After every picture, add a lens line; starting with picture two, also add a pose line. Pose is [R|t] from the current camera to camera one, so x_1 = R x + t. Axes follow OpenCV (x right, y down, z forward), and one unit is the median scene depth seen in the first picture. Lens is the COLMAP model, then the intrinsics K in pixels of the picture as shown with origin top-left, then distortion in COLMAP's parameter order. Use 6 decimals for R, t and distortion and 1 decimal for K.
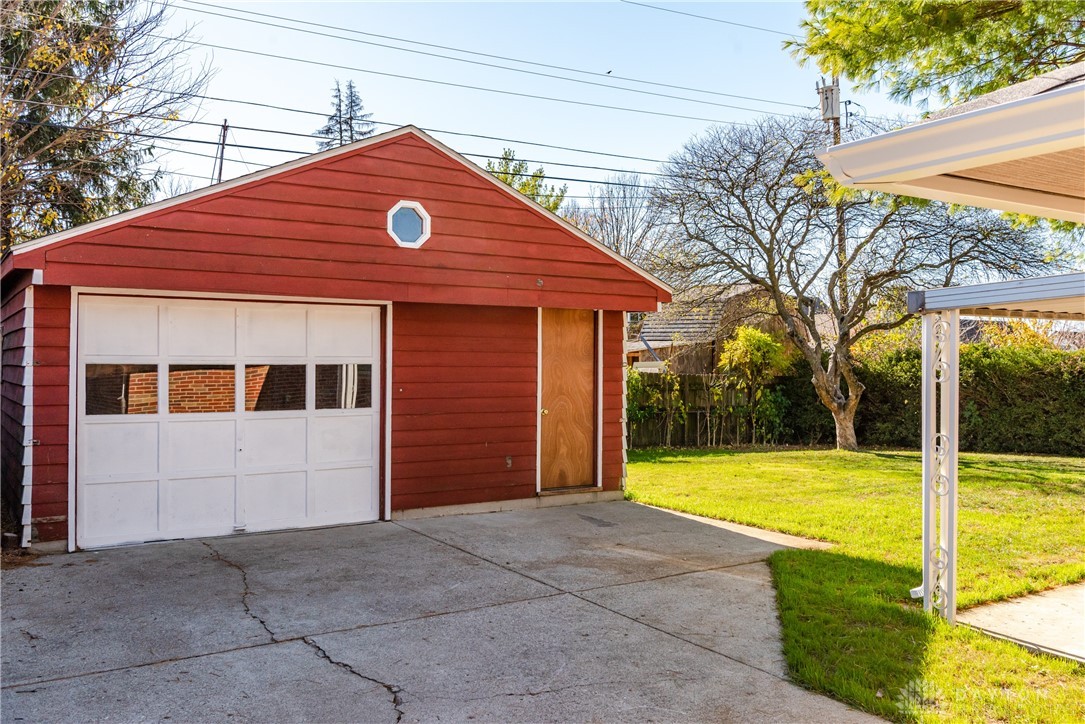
lens RADIAL K [[932.1, 0, 542.5], [0, 932.1, 362.0], [0, 0, 1]] dist [-0.006342, -0.004502]
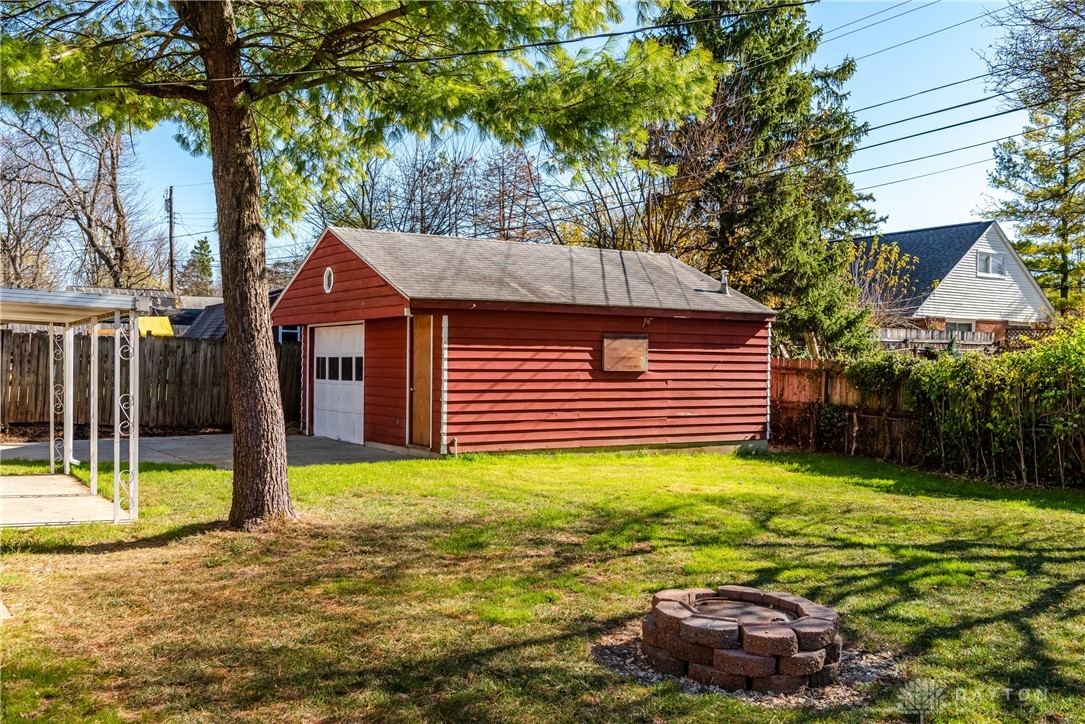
lens RADIAL K [[1011.9, 0, 542.5], [0, 1011.9, 362.0], [0, 0, 1]] dist [-0.002380, -0.007620]
pose [[0.000454, -0.006804, -0.999977, 1.787209], [-0.009077, 0.999936, -0.006807, 0.022816], [0.999959, 0.009080, 0.000392, 1.371321]]
